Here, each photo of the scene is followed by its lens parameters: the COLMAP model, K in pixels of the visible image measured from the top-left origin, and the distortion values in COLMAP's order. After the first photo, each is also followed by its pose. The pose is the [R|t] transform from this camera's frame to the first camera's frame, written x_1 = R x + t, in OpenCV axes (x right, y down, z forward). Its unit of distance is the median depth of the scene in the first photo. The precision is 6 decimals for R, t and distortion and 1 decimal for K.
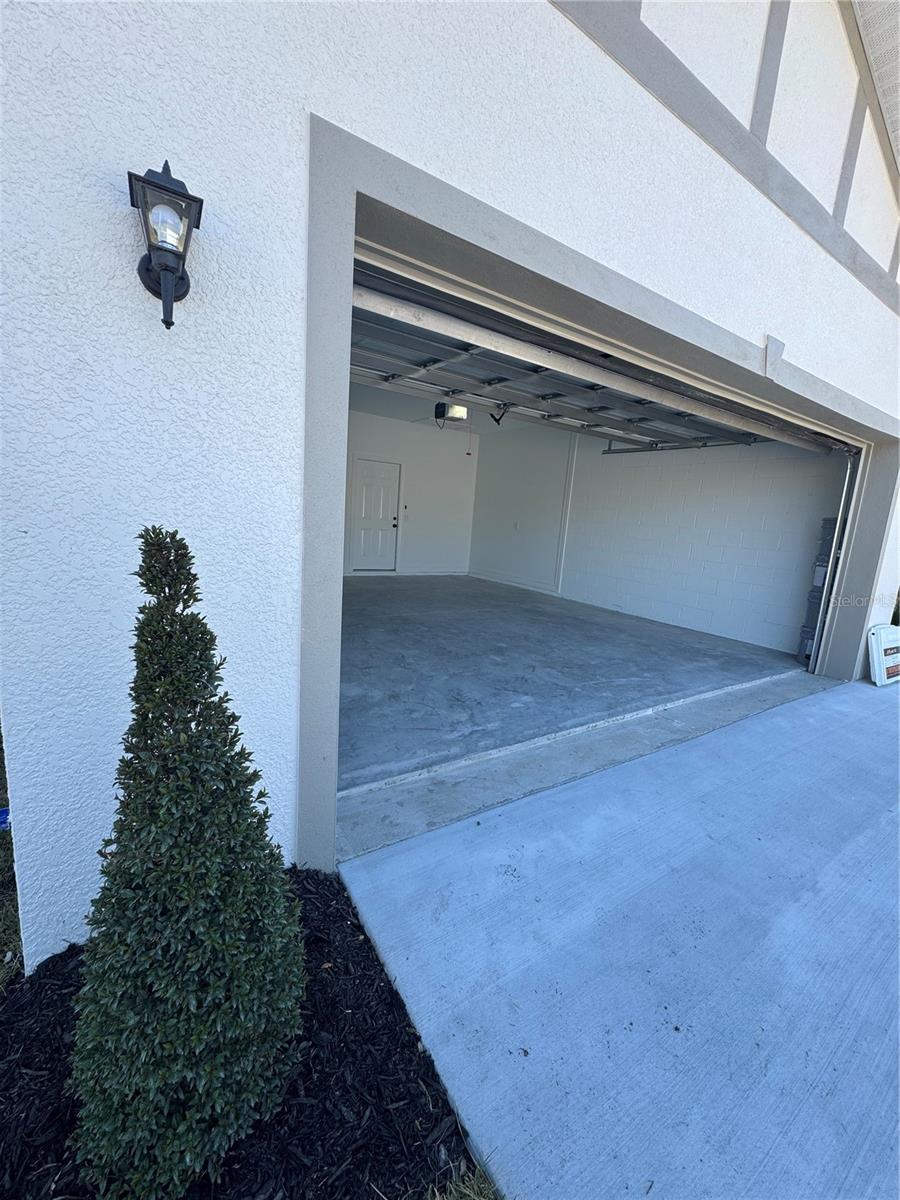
lens RADIAL K [[481.4, 0, 450.0], [0, 481.4, 600.0], [0, 0, 1]] dist [-0.000039, 0.000056]
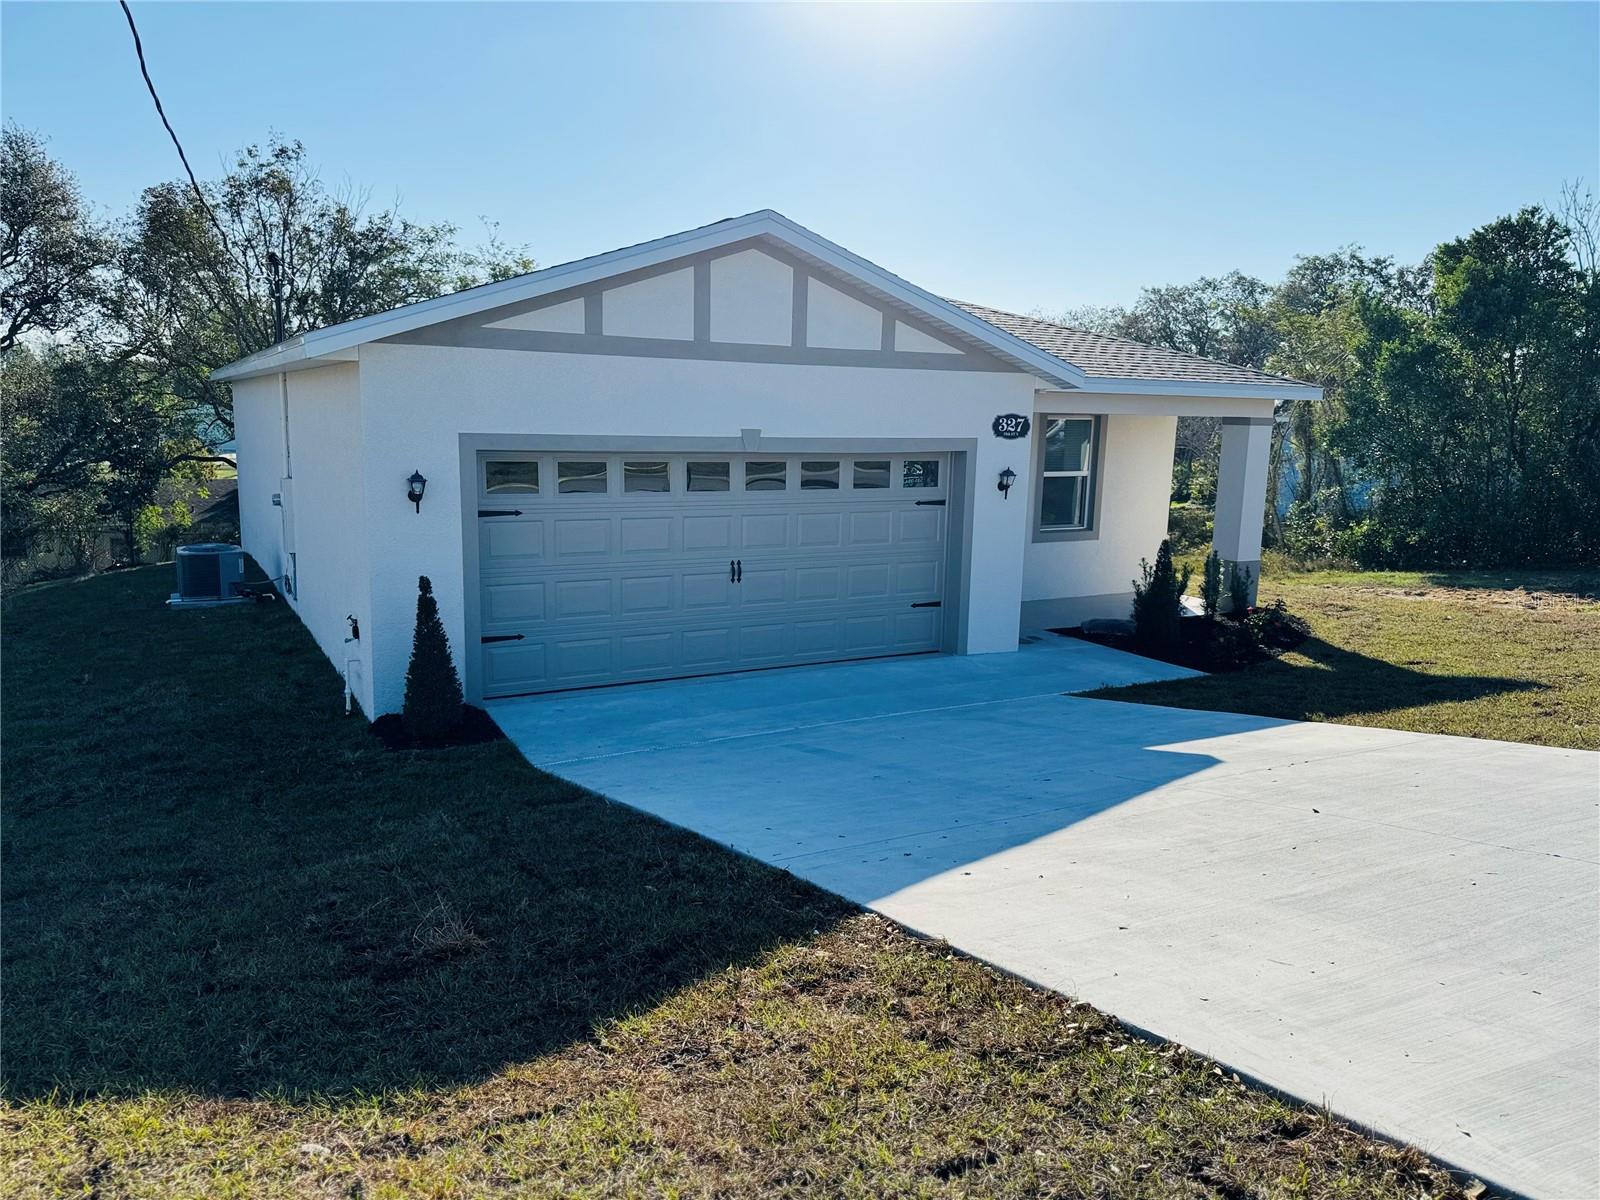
lens RADIAL K [[1145.0, 0, 800.0], [0, 1145.0, 600.0], [0, 0, 1]] dist [0.169558, -0.000529]
pose [[0.995821, -0.034463, -0.084577, 1.883729], [0.033377, 0.999342, -0.014226, 0.169111], [0.085011, 0.011344, 0.996315, -4.732788]]
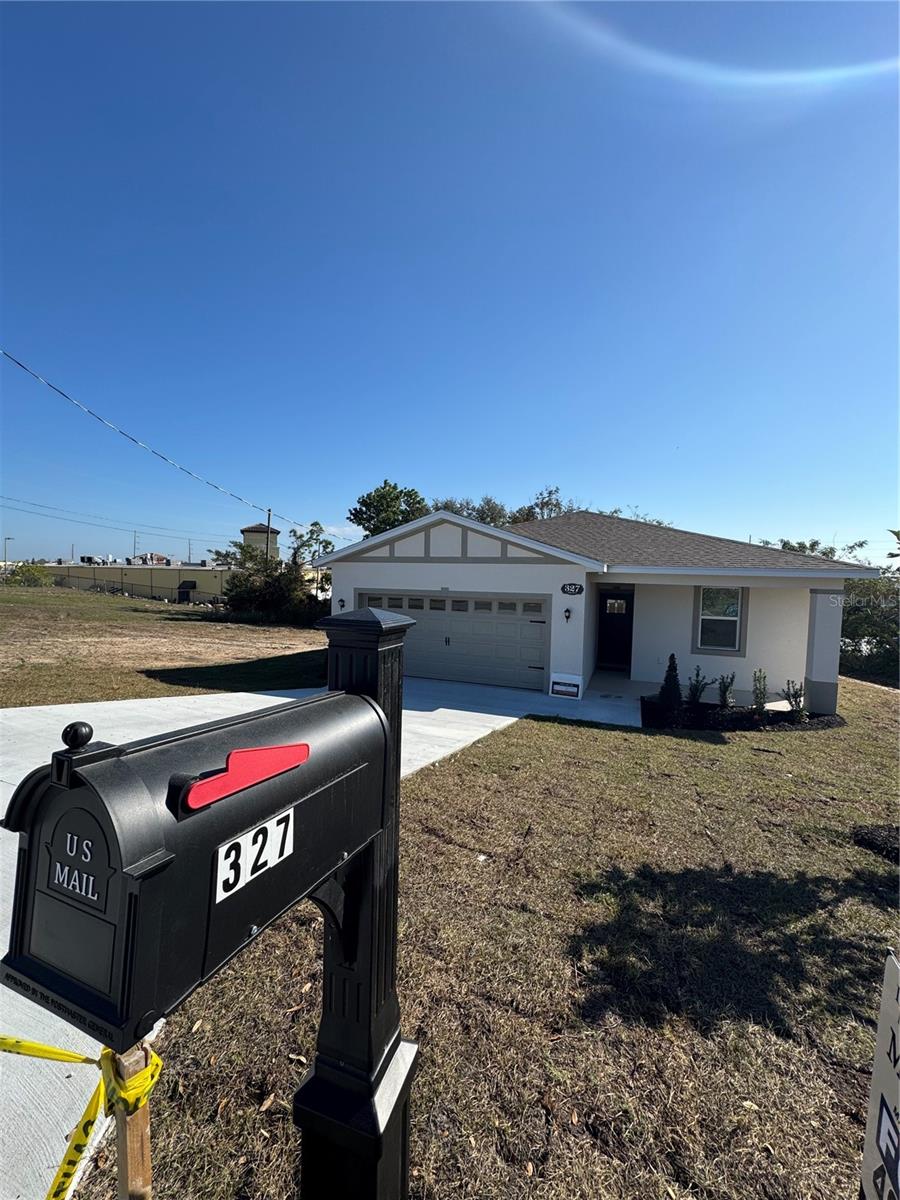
lens RADIAL K [[481.4, 0, 450.0], [0, 481.4, 600.0], [0, 0, 1]] dist [-0.000039, 0.000056]
pose [[0.572929, -0.015760, -0.819454, 7.008474], [-0.123838, 0.986672, -0.105558, 0.044663], [0.810196, 0.161956, 0.563341, -2.312253]]
